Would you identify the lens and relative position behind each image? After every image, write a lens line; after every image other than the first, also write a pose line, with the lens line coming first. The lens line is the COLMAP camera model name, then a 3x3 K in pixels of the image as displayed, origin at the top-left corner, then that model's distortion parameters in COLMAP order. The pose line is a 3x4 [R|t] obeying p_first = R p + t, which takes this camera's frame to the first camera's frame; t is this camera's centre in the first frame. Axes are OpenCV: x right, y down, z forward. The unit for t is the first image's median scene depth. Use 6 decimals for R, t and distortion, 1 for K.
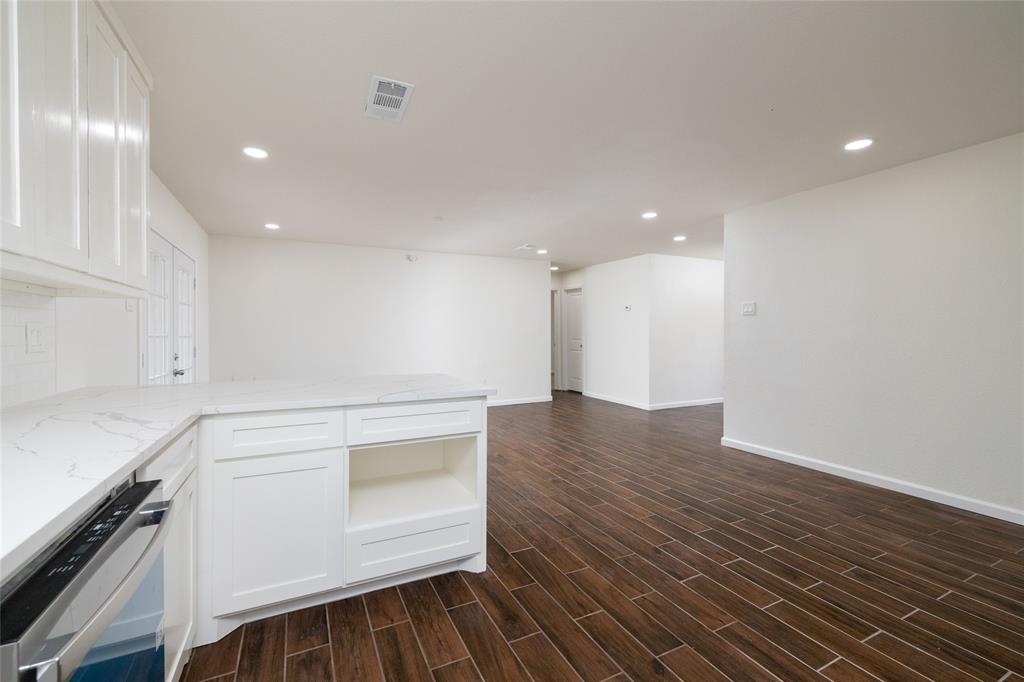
lens RADIAL K [[431.5, 0, 510.5], [0, 431.5, 327.9], [0, 0, 1]] dist [-0.003691, -0.000126]
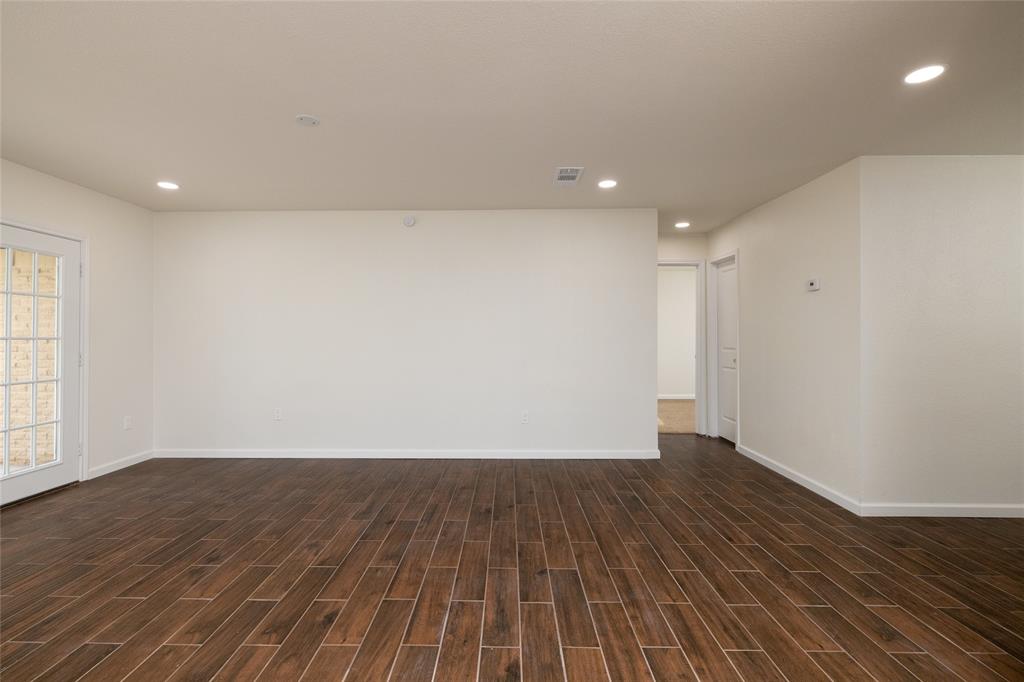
lens RADIAL K [[461.1, 0, 503.0], [0, 461.1, 335.2], [0, 0, 1]] dist [-0.001011, 0.000896]
pose [[0.886058, 0.002158, -0.463569, 0.487189], [0.000765, 0.999981, 0.006118, 0.013267], [0.463574, -0.005775, 0.886040, 0.945052]]
